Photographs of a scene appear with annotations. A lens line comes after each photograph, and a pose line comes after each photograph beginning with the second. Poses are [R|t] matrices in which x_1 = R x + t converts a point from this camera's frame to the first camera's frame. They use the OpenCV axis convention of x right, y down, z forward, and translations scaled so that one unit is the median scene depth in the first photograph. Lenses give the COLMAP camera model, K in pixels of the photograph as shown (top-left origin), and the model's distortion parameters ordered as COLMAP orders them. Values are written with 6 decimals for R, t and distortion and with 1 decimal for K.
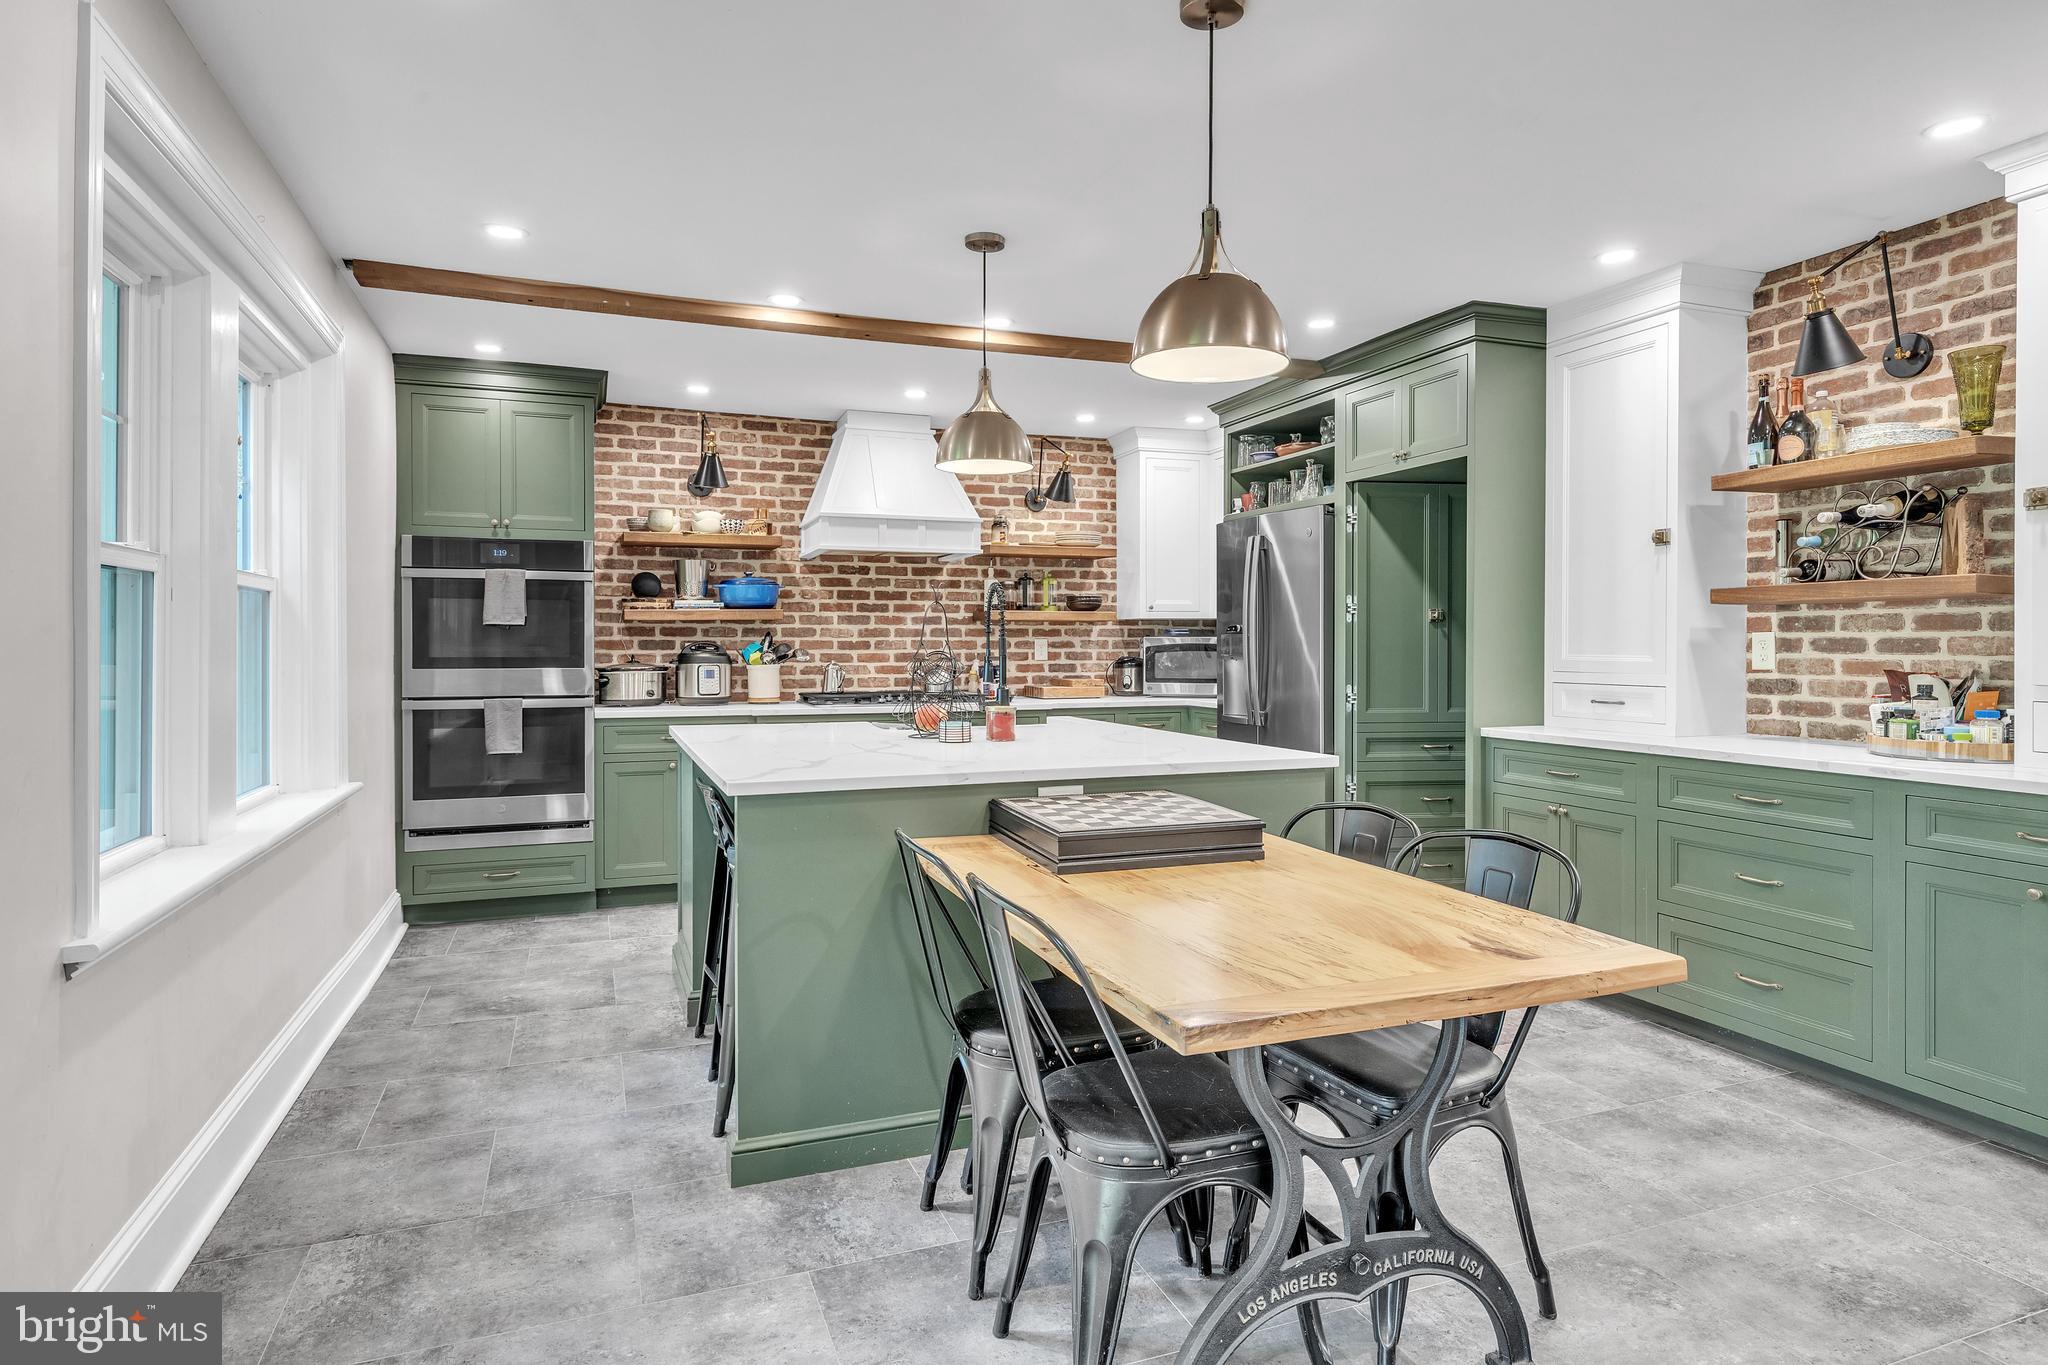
lens RADIAL K [[1152.4, 0, 1028.5], [0, 1152.4, 657.3], [0, 0, 1]] dist [0.028785, 0.000175]
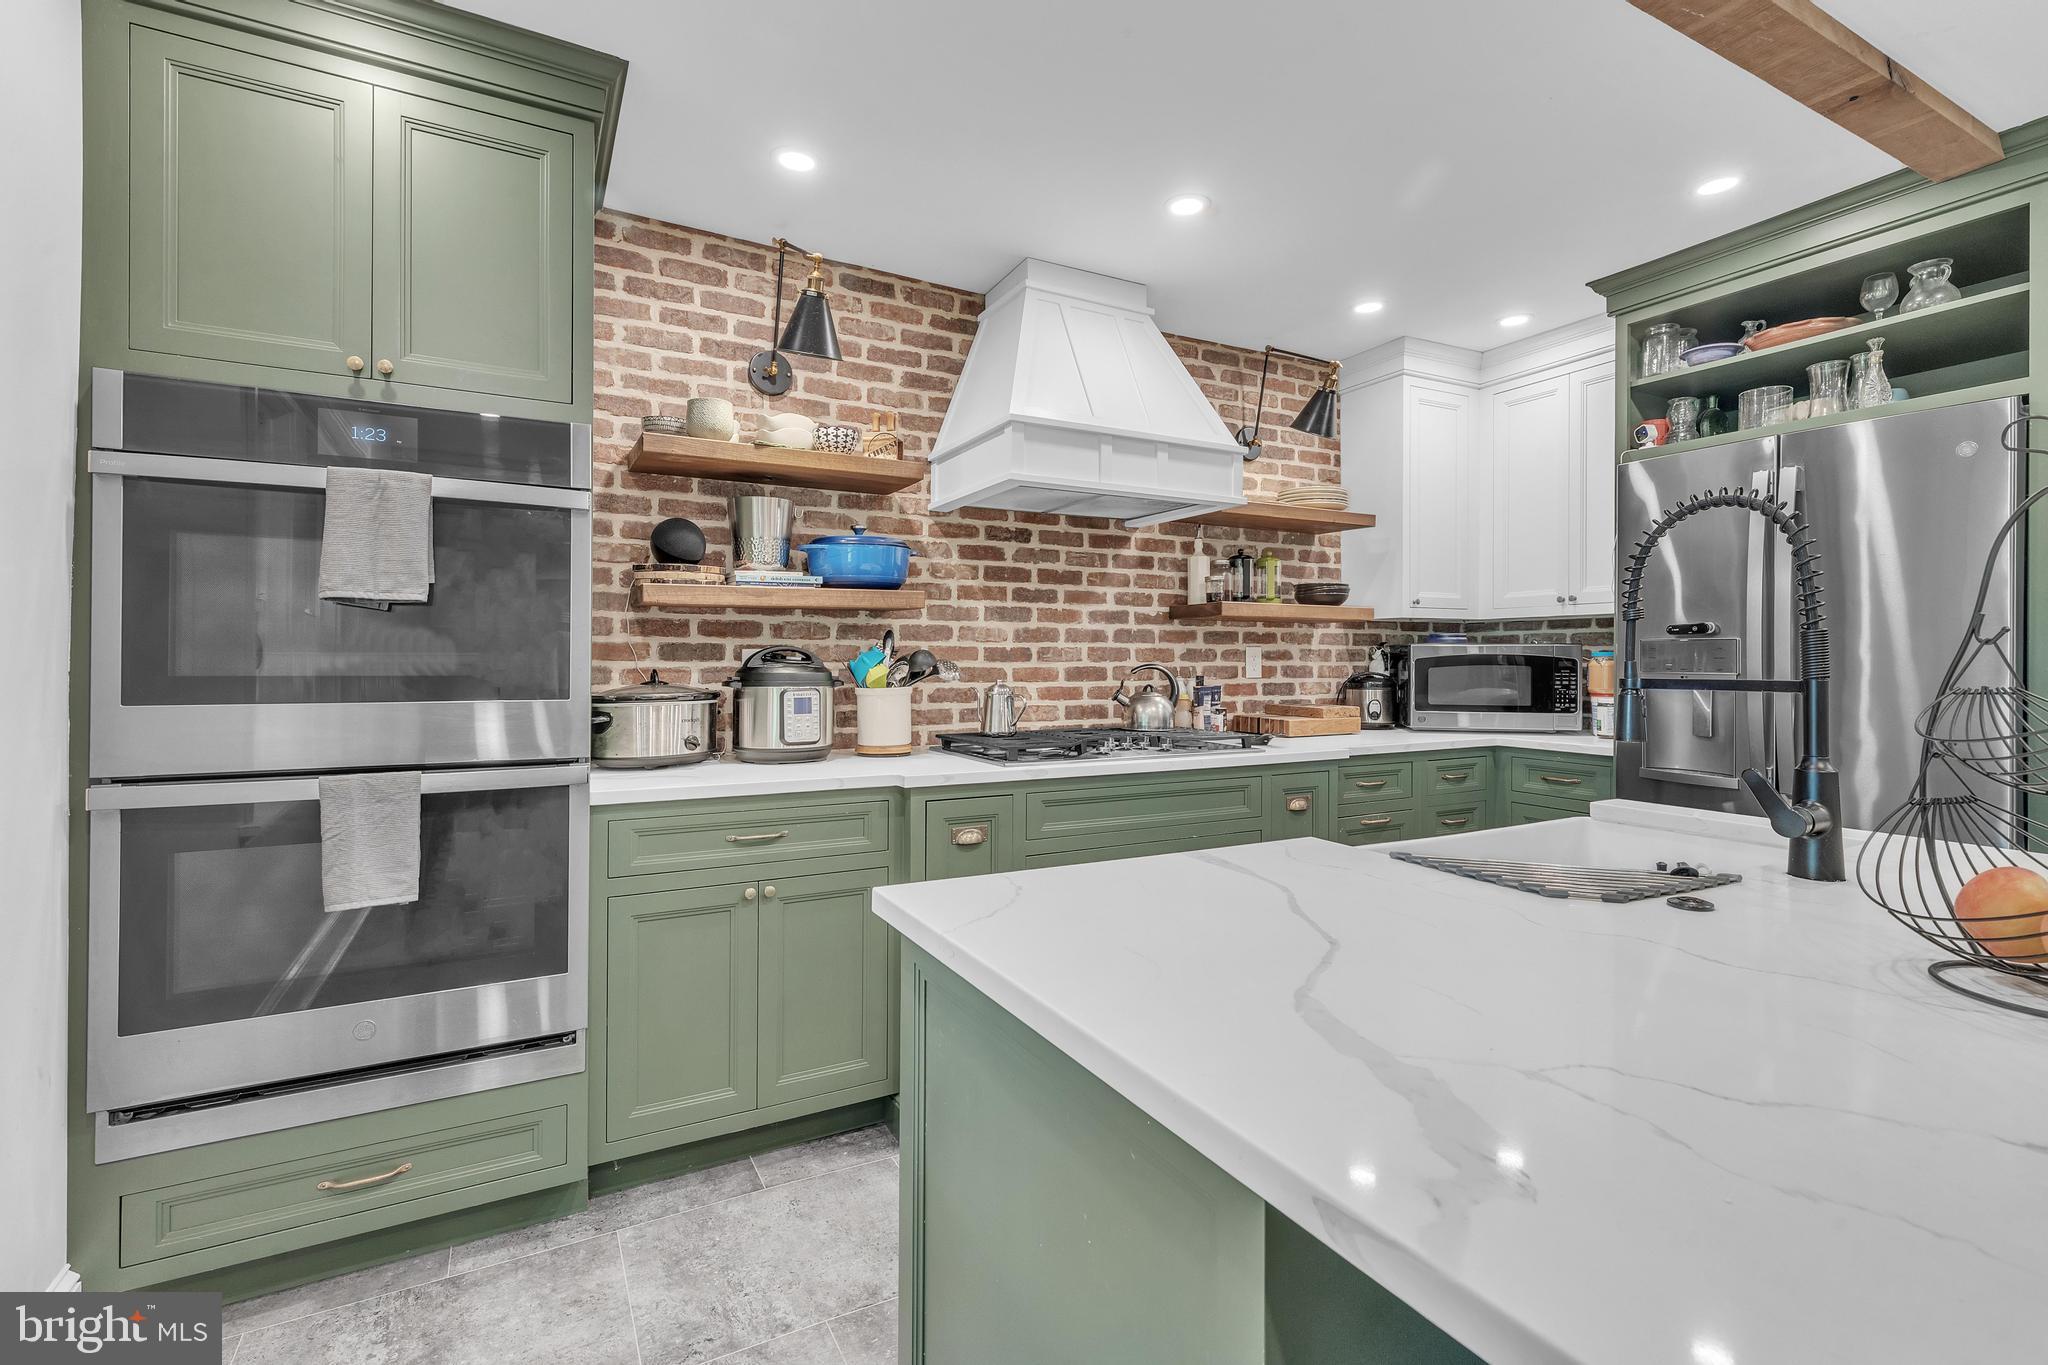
lens RADIAL K [[931.4, 0, 1035.8], [0, 931.4, 659.1], [0, 0, 1]] dist [0.007729, -0.000237]
pose [[0.990274, 0.003282, 0.139092, -0.218459], [-0.001740, 0.999936, -0.011205, -0.002435], [-0.139120, 0.010854, 0.990216, 0.526508]]
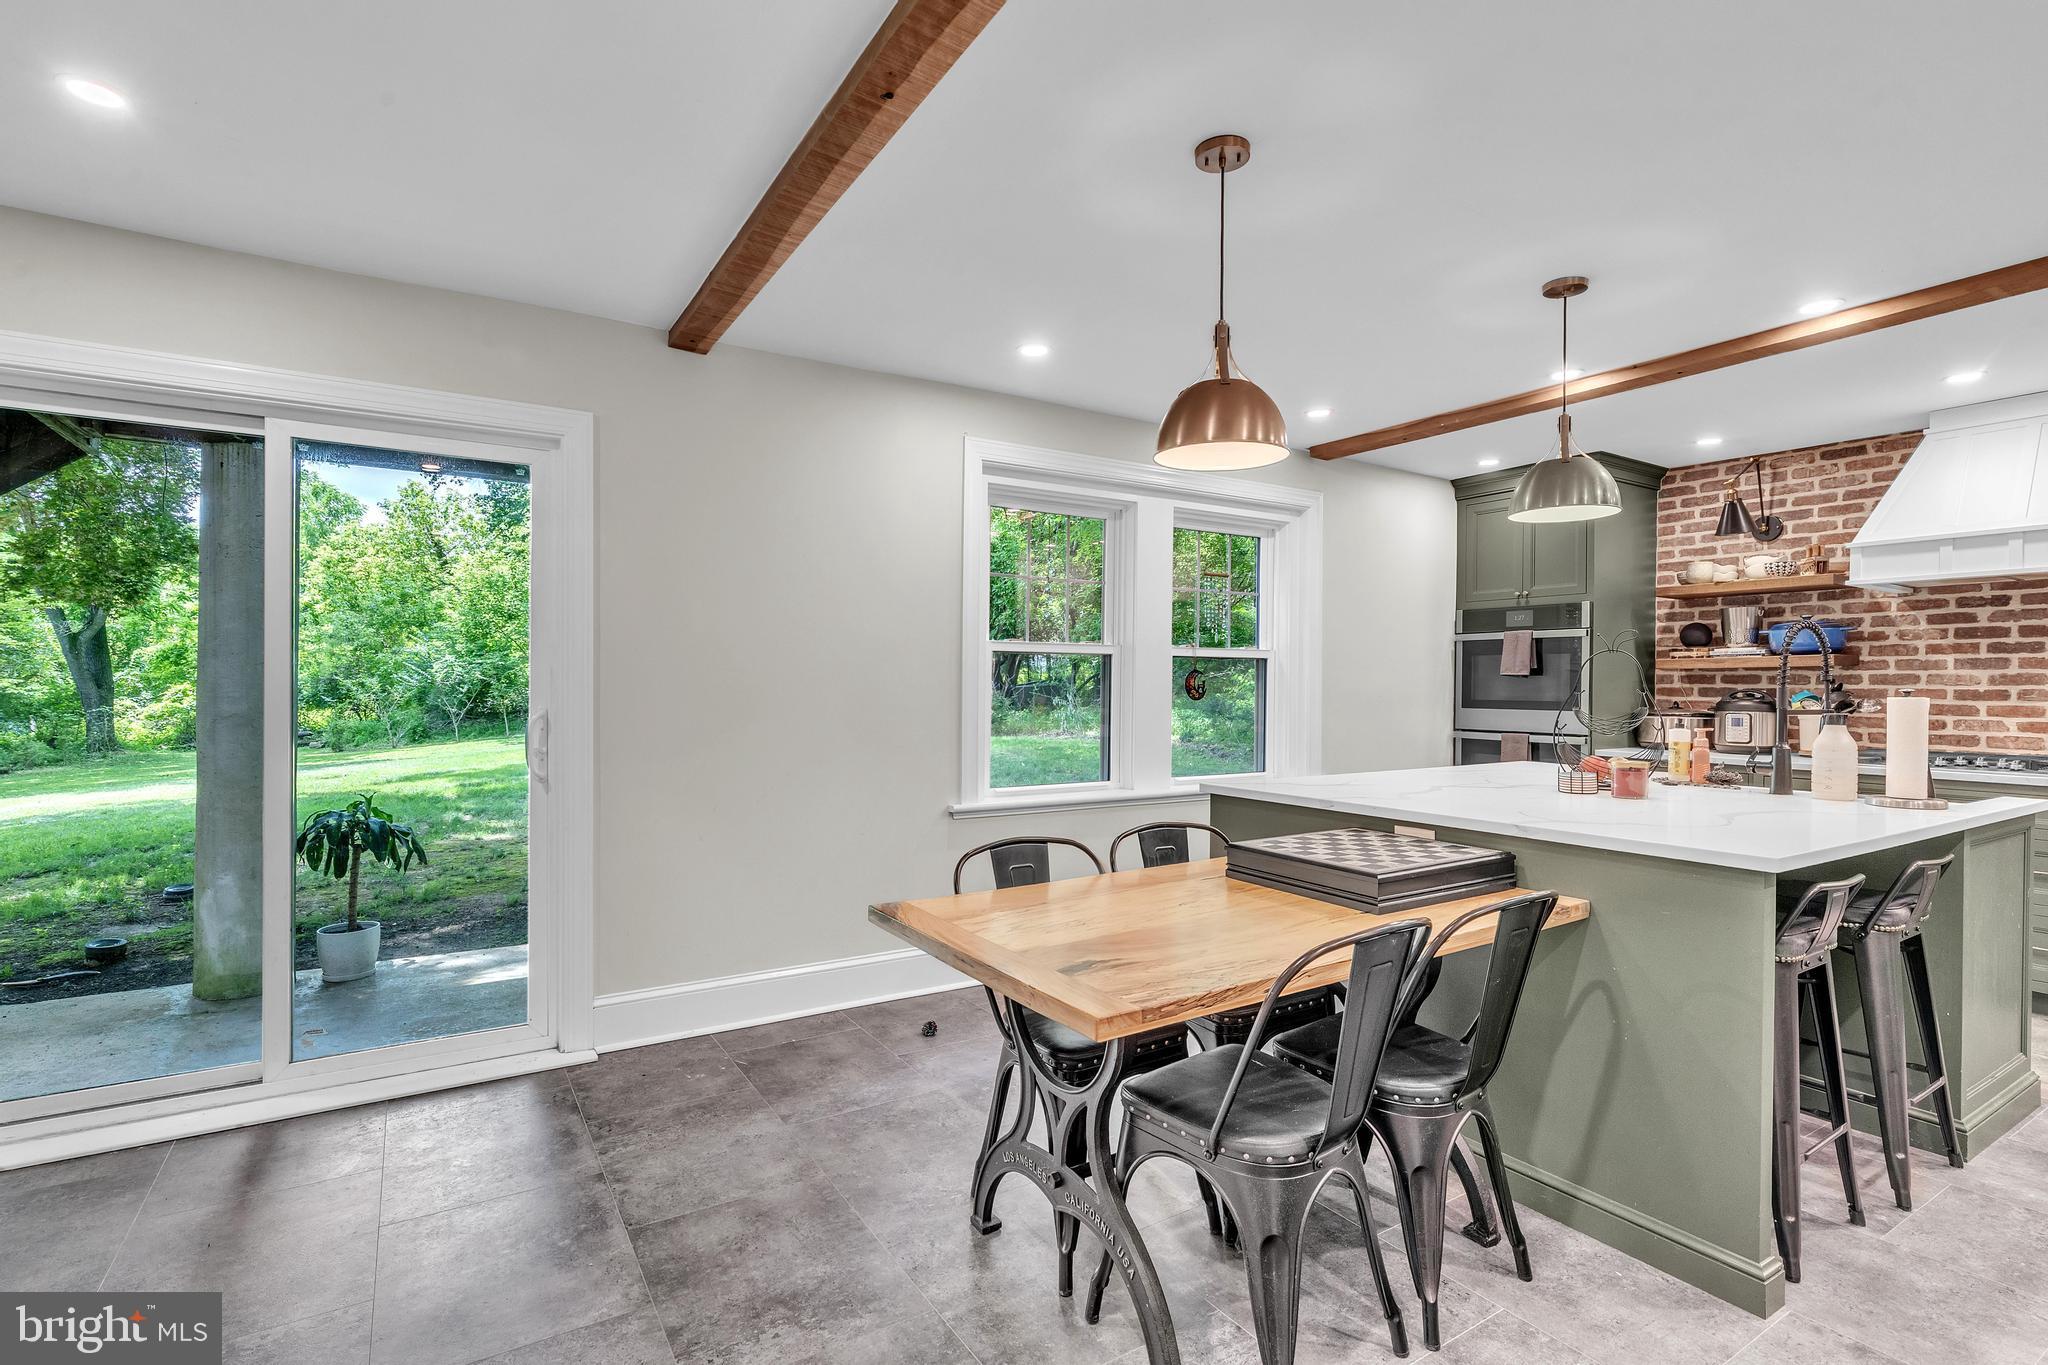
lens RADIAL K [[969.6, 0, 1027.6], [0, 969.6, 690.4], [0, 0, 1]] dist [-0.001448, -0.000156]
pose [[0.192305, 0.007960, -0.981303, 0.403950], [-0.015881, 0.999861, 0.004998, -0.006848], [0.981207, 0.014623, 0.192405, 0.231493]]
